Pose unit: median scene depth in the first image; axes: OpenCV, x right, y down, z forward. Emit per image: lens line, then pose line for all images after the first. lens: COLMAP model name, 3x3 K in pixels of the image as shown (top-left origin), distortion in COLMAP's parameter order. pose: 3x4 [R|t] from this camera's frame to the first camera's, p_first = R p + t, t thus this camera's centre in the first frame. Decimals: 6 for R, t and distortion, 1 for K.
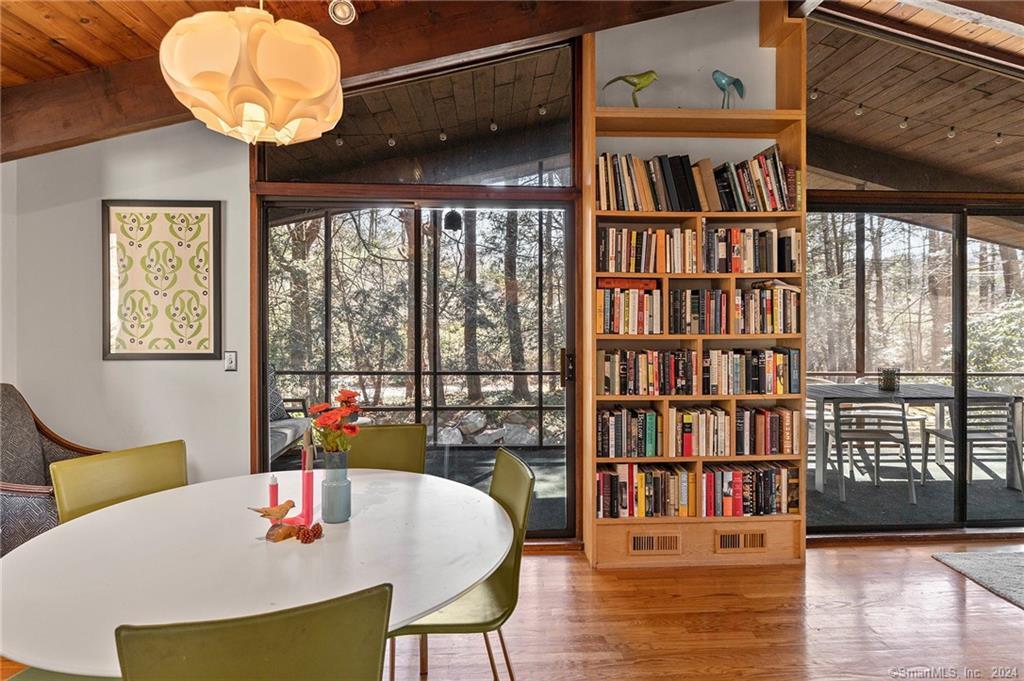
lens RADIAL K [[592.7, 0, 530.6], [0, 592.7, 307.4], [0, 0, 1]] dist [0.004101, -0.004483]
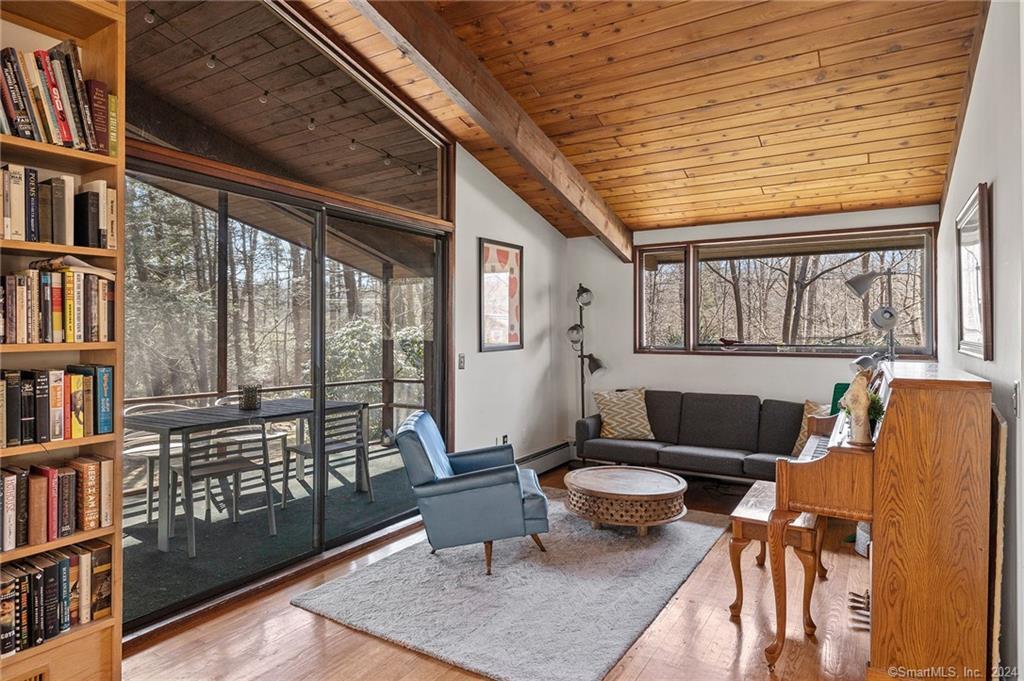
lens RADIAL K [[592.7, 0, 513.3], [0, 592.7, 335.6], [0, 0, 1]] dist [0.004101, -0.004483]
pose [[0.583820, -0.003883, 0.811873, 0.130832], [-0.006885, 0.999929, 0.009733, 0.020037], [-0.811854, -0.011272, 0.583752, 0.186656]]
